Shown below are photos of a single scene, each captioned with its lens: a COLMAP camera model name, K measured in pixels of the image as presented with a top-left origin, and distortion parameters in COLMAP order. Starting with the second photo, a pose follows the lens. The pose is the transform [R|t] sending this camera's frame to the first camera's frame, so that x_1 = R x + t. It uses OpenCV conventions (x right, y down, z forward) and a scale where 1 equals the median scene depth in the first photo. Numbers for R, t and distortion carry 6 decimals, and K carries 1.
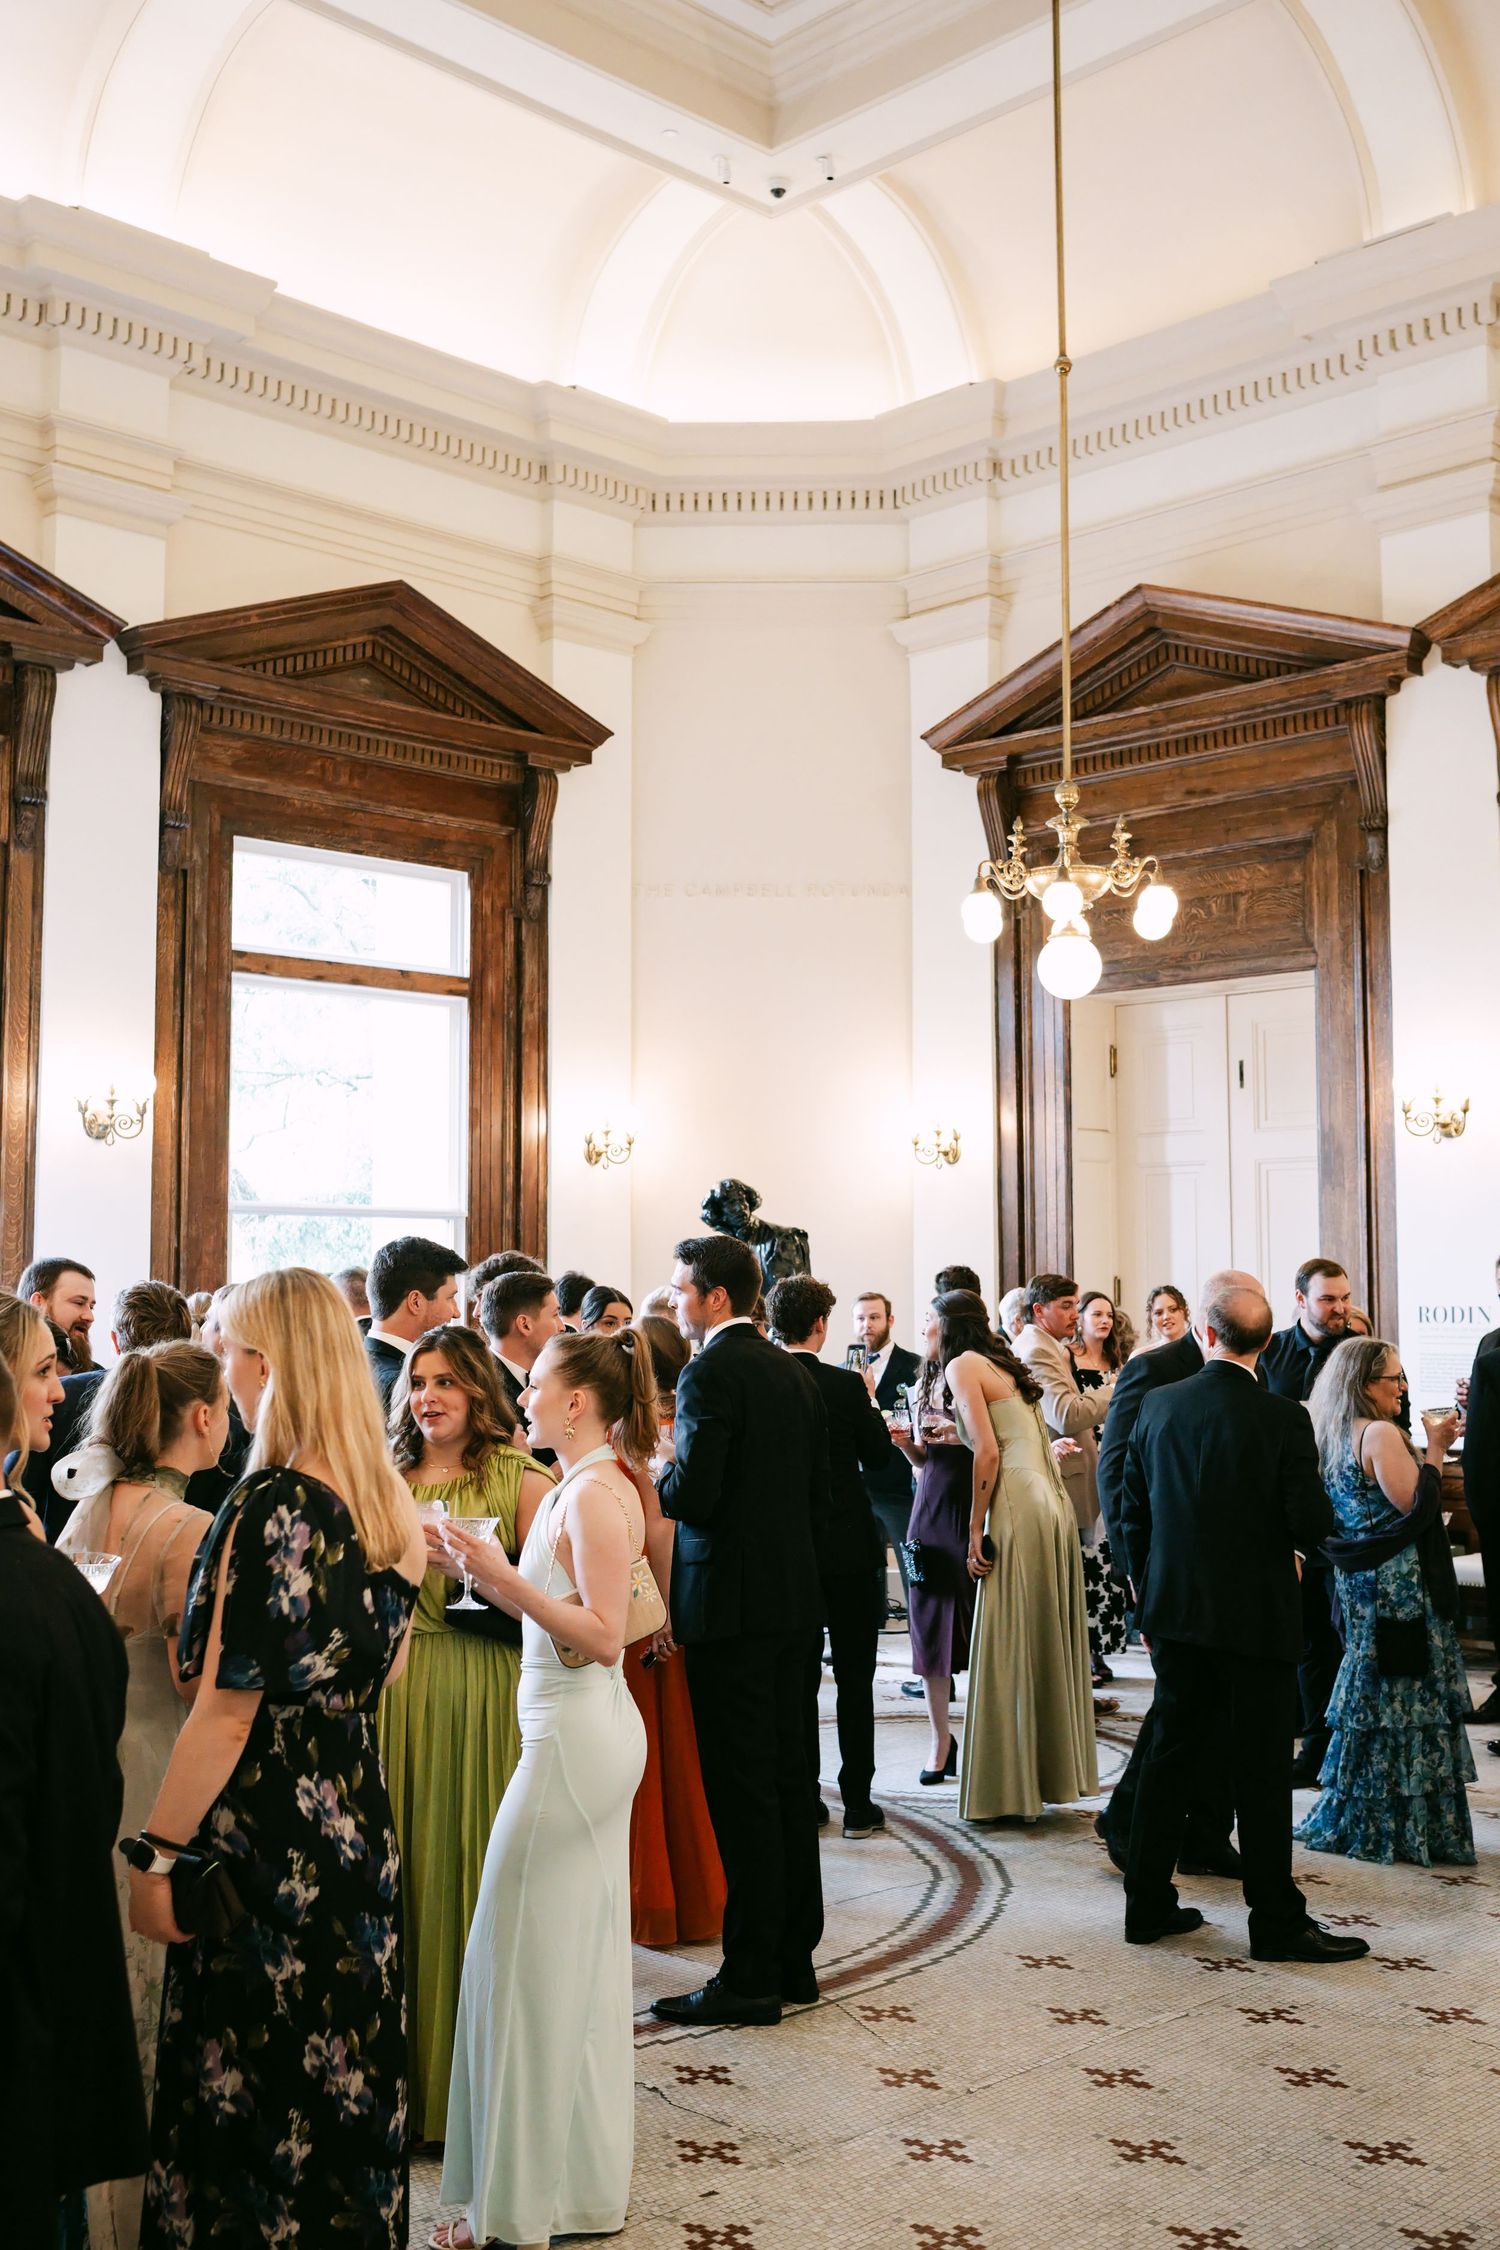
lens RADIAL K [[2257.0, 0, 768.8], [0, 2257.0, 1124.9], [0, 0, 1]] dist [-0.024584, 0.000000]
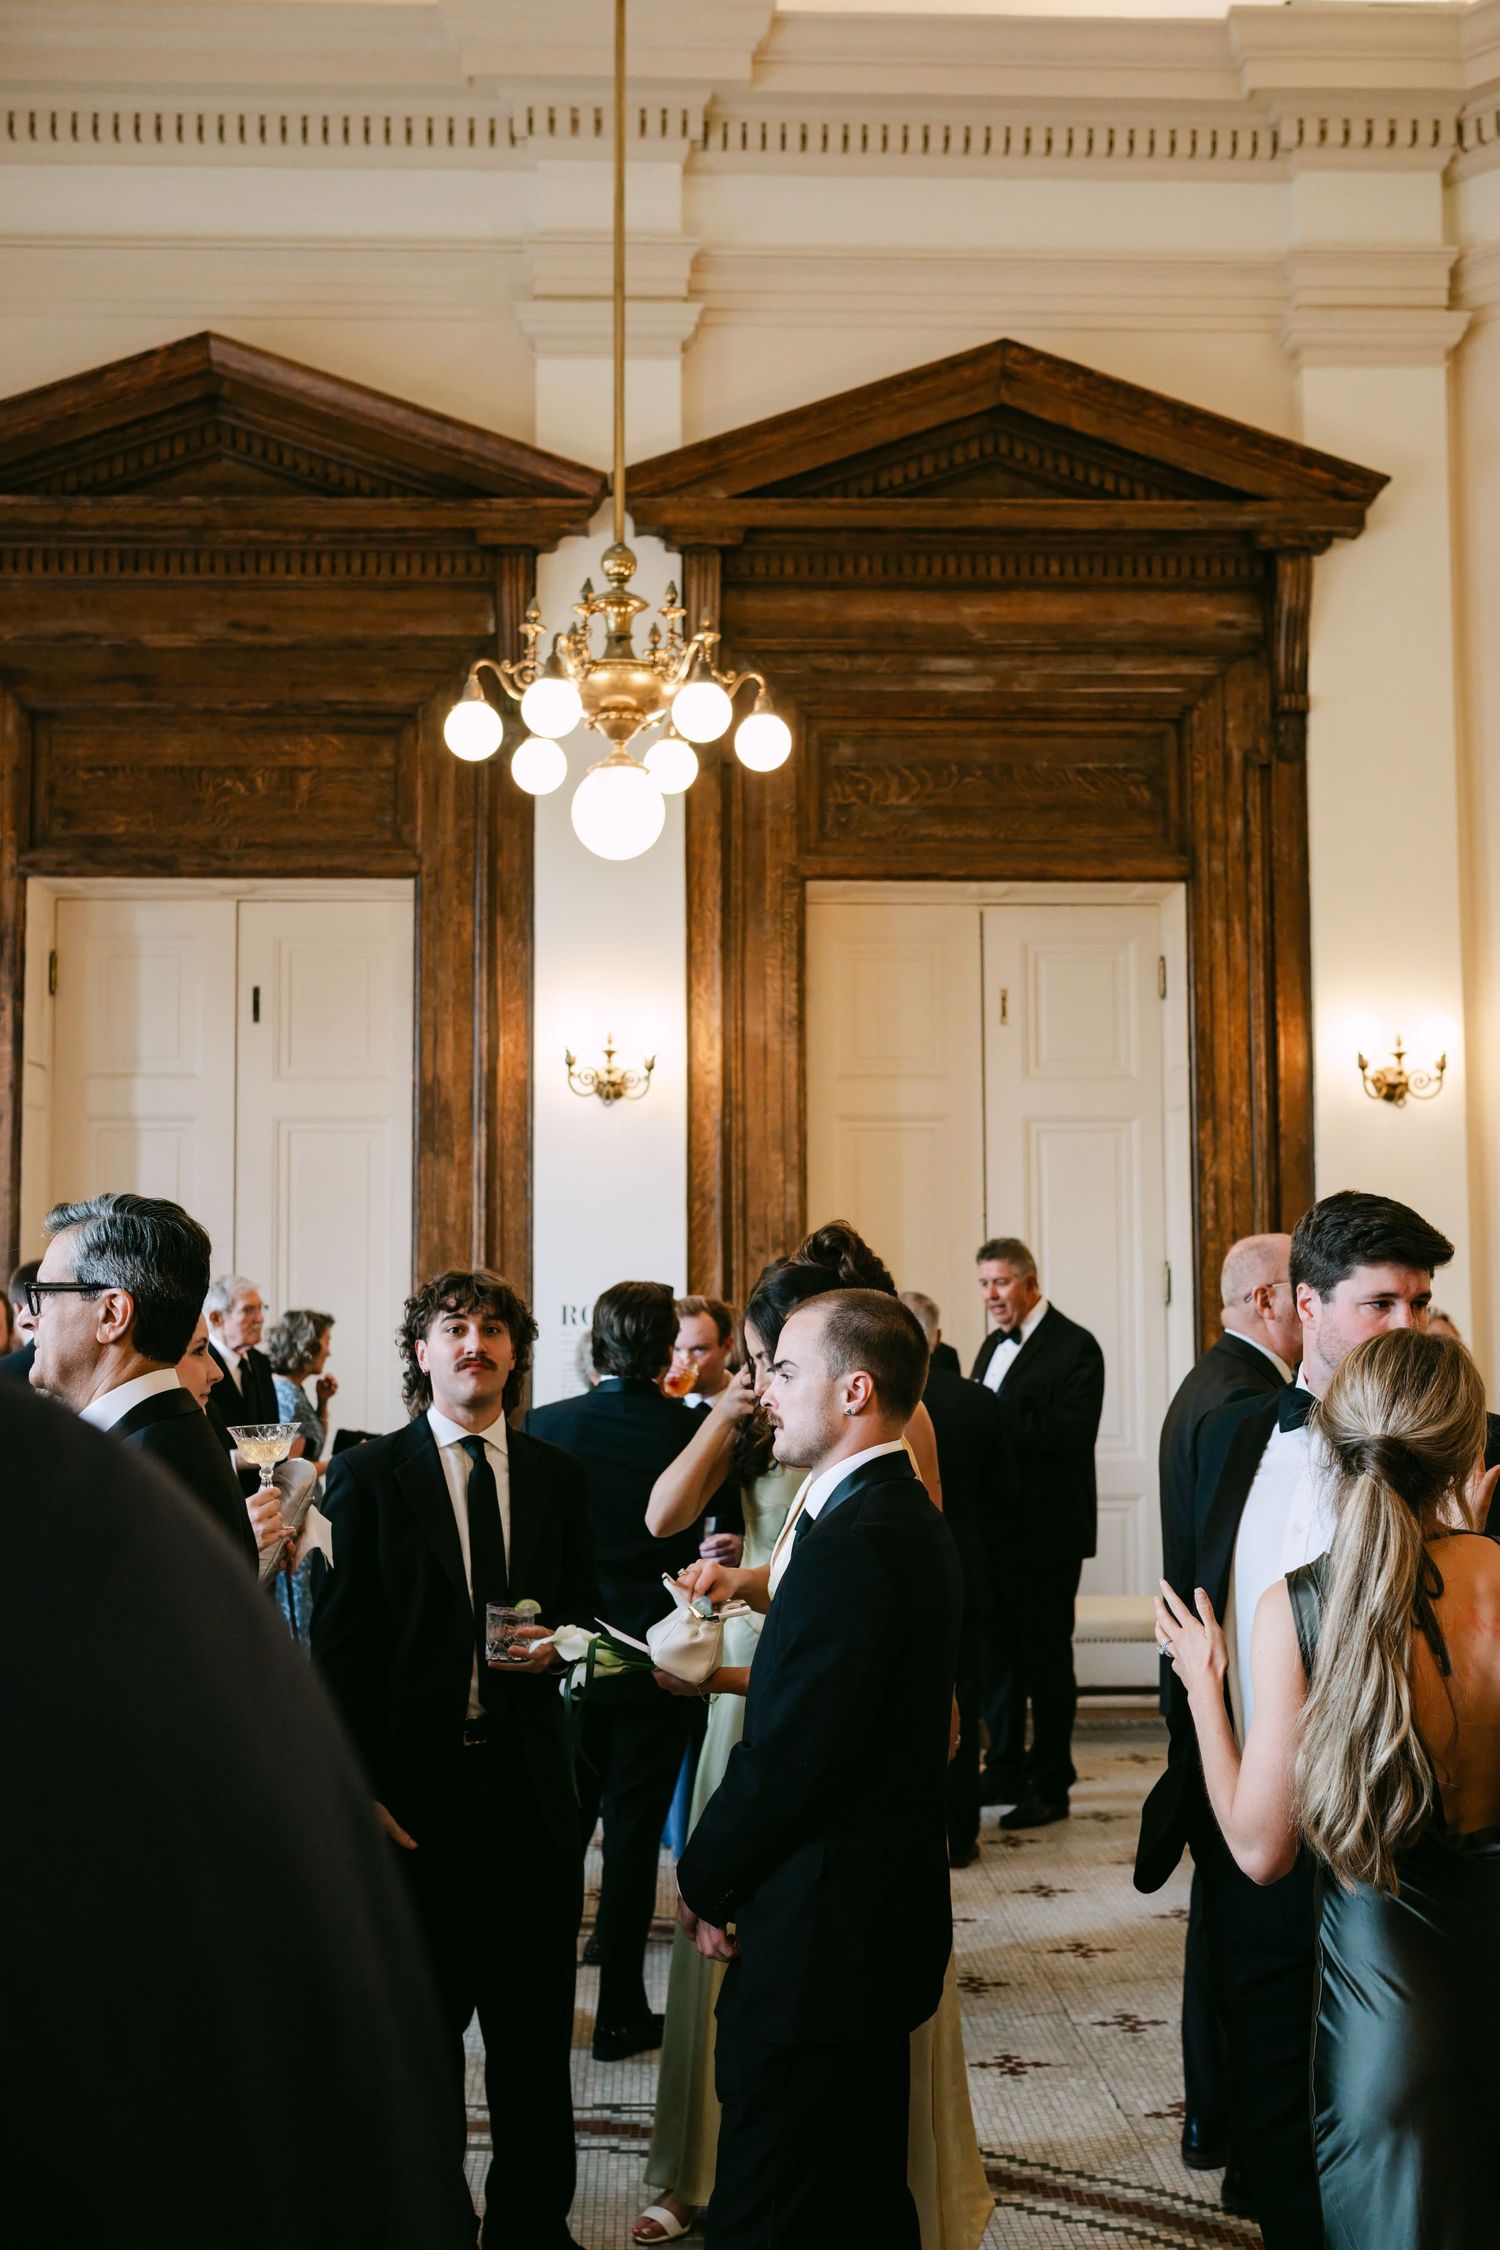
lens RADIAL K [[2257.0, 0, 751.8], [0, 2257.0, 1132.1], [0, 0, 1]] dist [-0.024584, 0.000000]
pose [[0.687093, 0.046531, 0.725078, -0.255512], [-0.050118, 0.998605, -0.016592, 0.028006], [-0.724839, -0.024939, 0.688467, 0.387959]]
